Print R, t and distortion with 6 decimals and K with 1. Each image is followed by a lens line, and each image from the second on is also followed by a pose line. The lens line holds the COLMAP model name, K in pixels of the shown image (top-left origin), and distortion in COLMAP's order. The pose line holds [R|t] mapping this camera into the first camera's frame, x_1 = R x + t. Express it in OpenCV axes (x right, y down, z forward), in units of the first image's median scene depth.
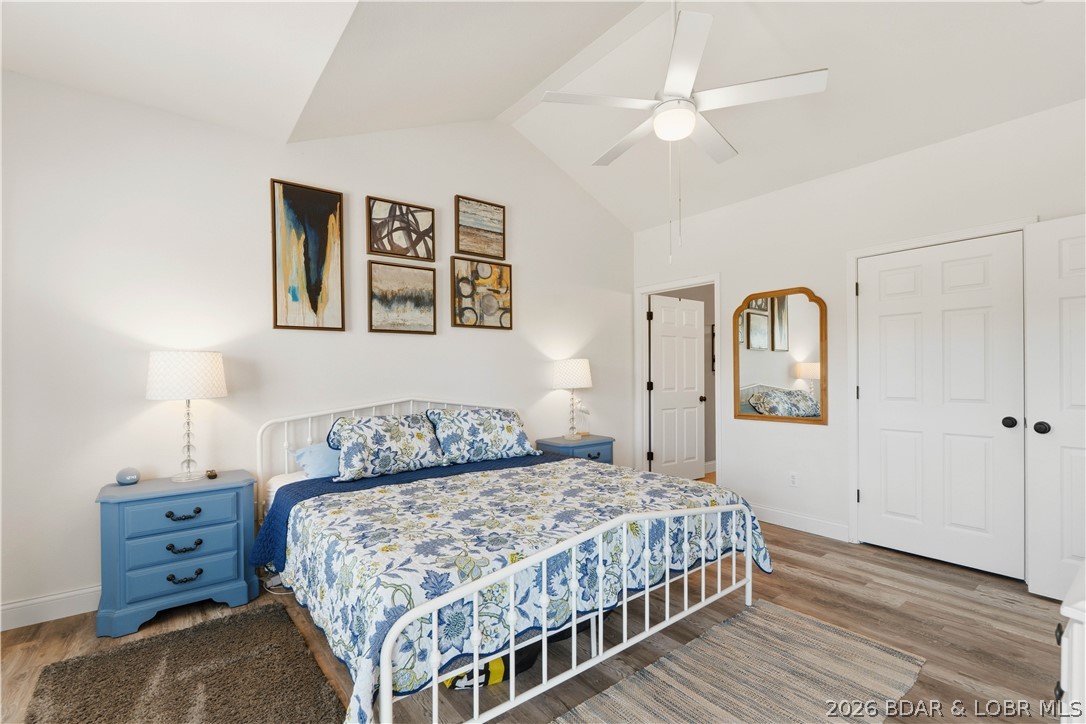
lens RADIAL K [[478.4, 0, 540.5], [0, 478.4, 372.0], [0, 0, 1]] dist [-0.010213, 0.002679]
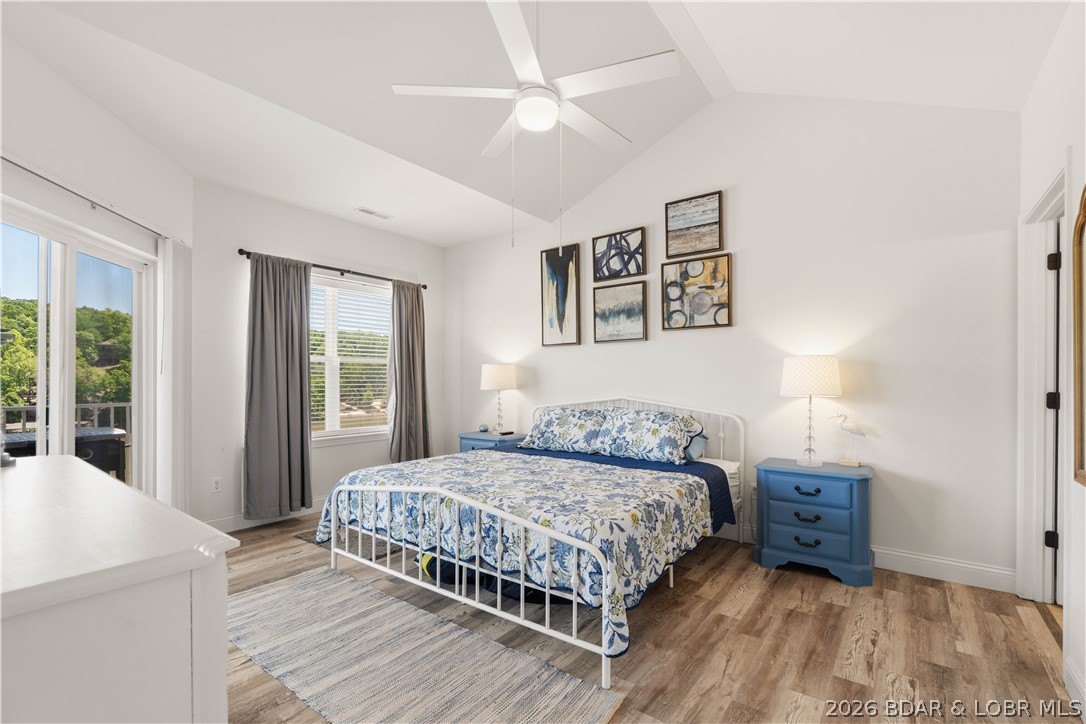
lens RADIAL K [[478.4, 0, 549.4], [0, 478.4, 373.7], [0, 0, 1]] dist [-0.010213, 0.002679]
pose [[0.284081, -0.000267, -0.958800, 0.793726], [0.007531, 0.999970, 0.001953, -0.005484], [0.958771, -0.007775, 0.284075, 0.489450]]
